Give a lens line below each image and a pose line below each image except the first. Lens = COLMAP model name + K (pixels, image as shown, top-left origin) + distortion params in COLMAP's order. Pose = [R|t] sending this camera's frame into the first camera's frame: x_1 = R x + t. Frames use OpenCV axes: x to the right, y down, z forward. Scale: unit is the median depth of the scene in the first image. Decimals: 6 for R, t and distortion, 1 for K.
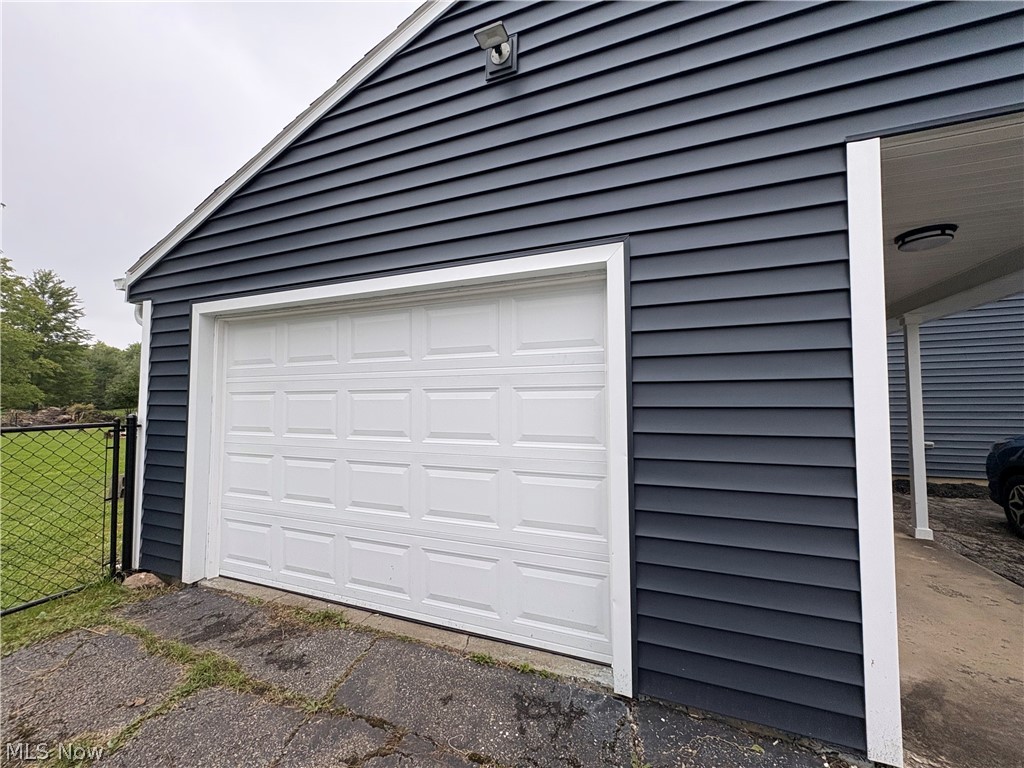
lens RADIAL K [[406.3, 0, 515.6], [0, 406.3, 389.0], [0, 0, 1]] dist [-0.001324, -0.000970]
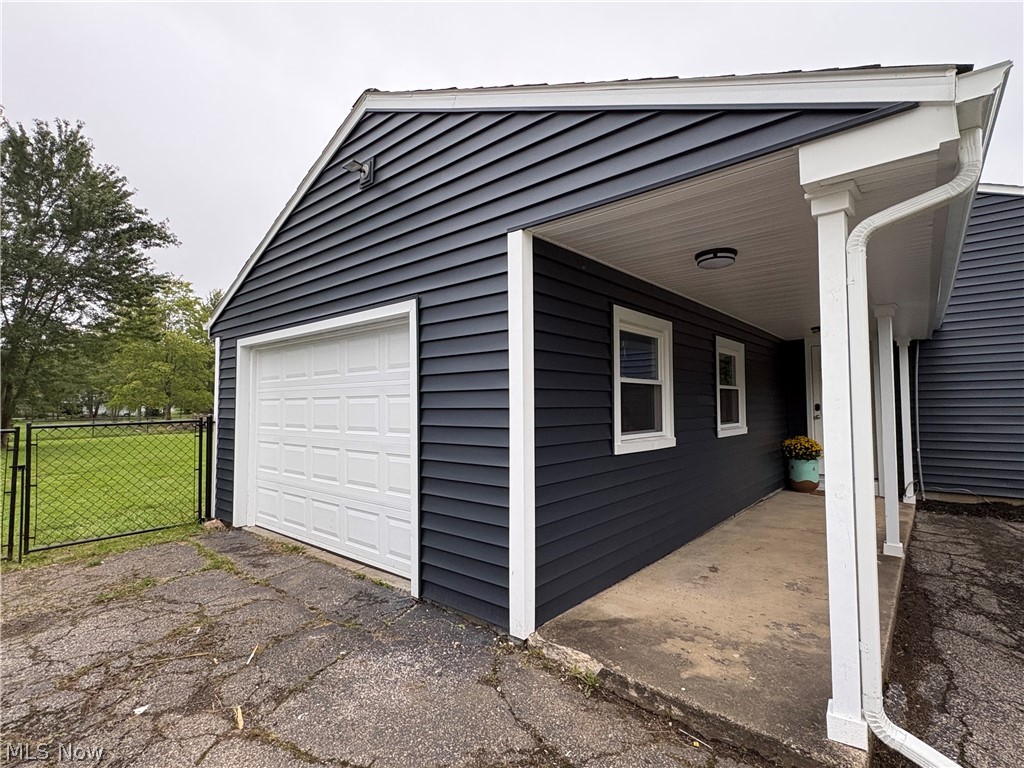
lens RADIAL K [[489.3, 0, 518.5], [0, 489.3, 391.6], [0, 0, 1]] dist [-0.007776, -0.000037]
pose [[0.950262, -0.012389, -0.311206, 0.900220], [0.013649, 0.999905, 0.001872, -0.012228], [0.311154, -0.006026, 0.950340, -0.459364]]
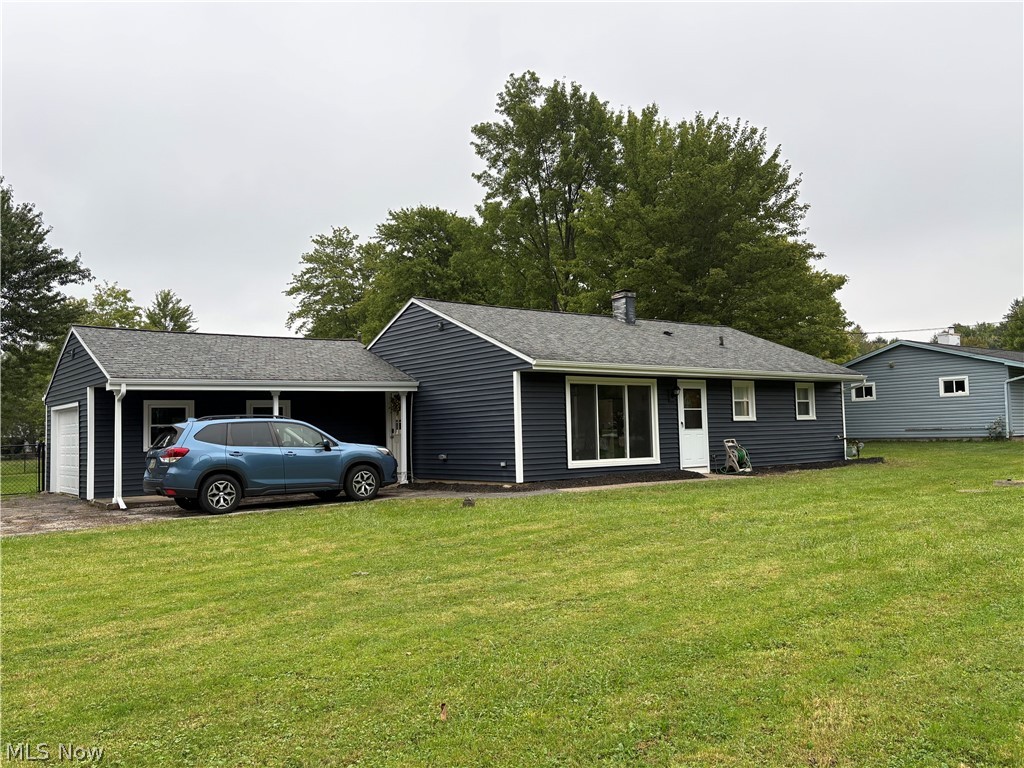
lens RADIAL K [[828.0, 0, 506.9], [0, 828.0, 388.8], [0, 0, 1]] dist [0.070533, -0.009344]
pose [[0.861440, -0.044602, -0.505896, 7.244768], [0.038060, 0.999005, -0.023268, -0.073666], [0.506431, 0.000789, 0.862280, -3.753300]]
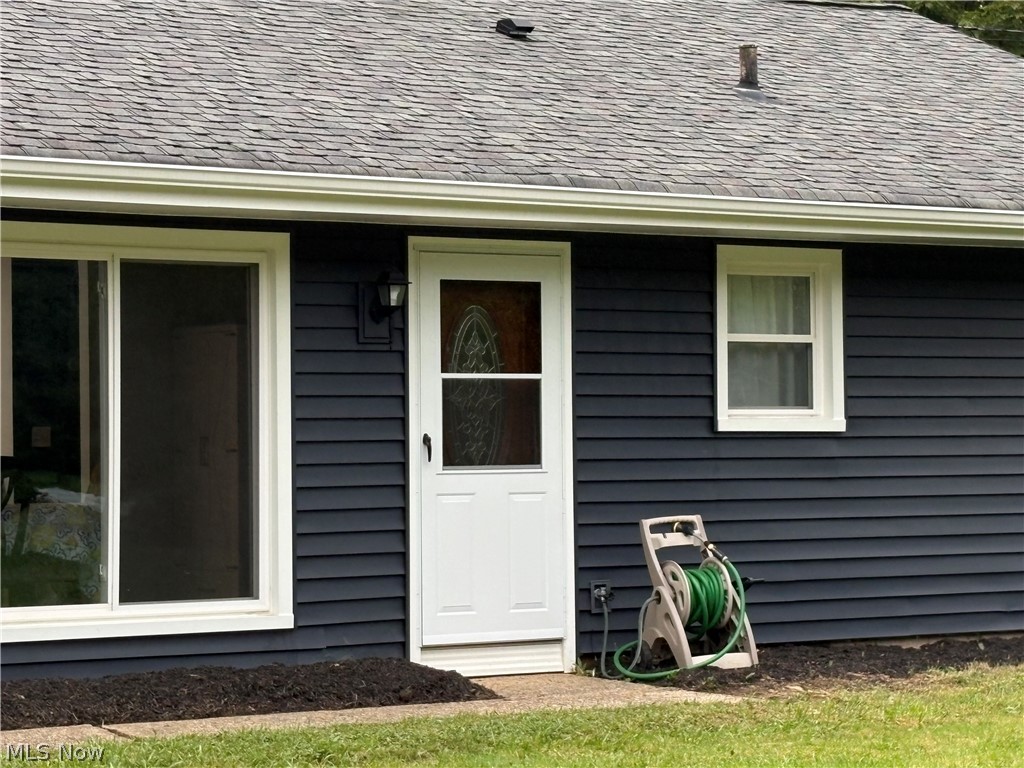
lens RADIAL K [[3141.4, 0, 510.6], [0, 3141.4, 380.3], [0, 0, 1]] dist [0.114486, 0.000000]
pose [[0.839787, -0.015269, -0.542701, 8.362904], [0.023943, 0.999673, 0.008924, -0.043062], [0.542388, -0.020488, 0.839879, -1.240717]]
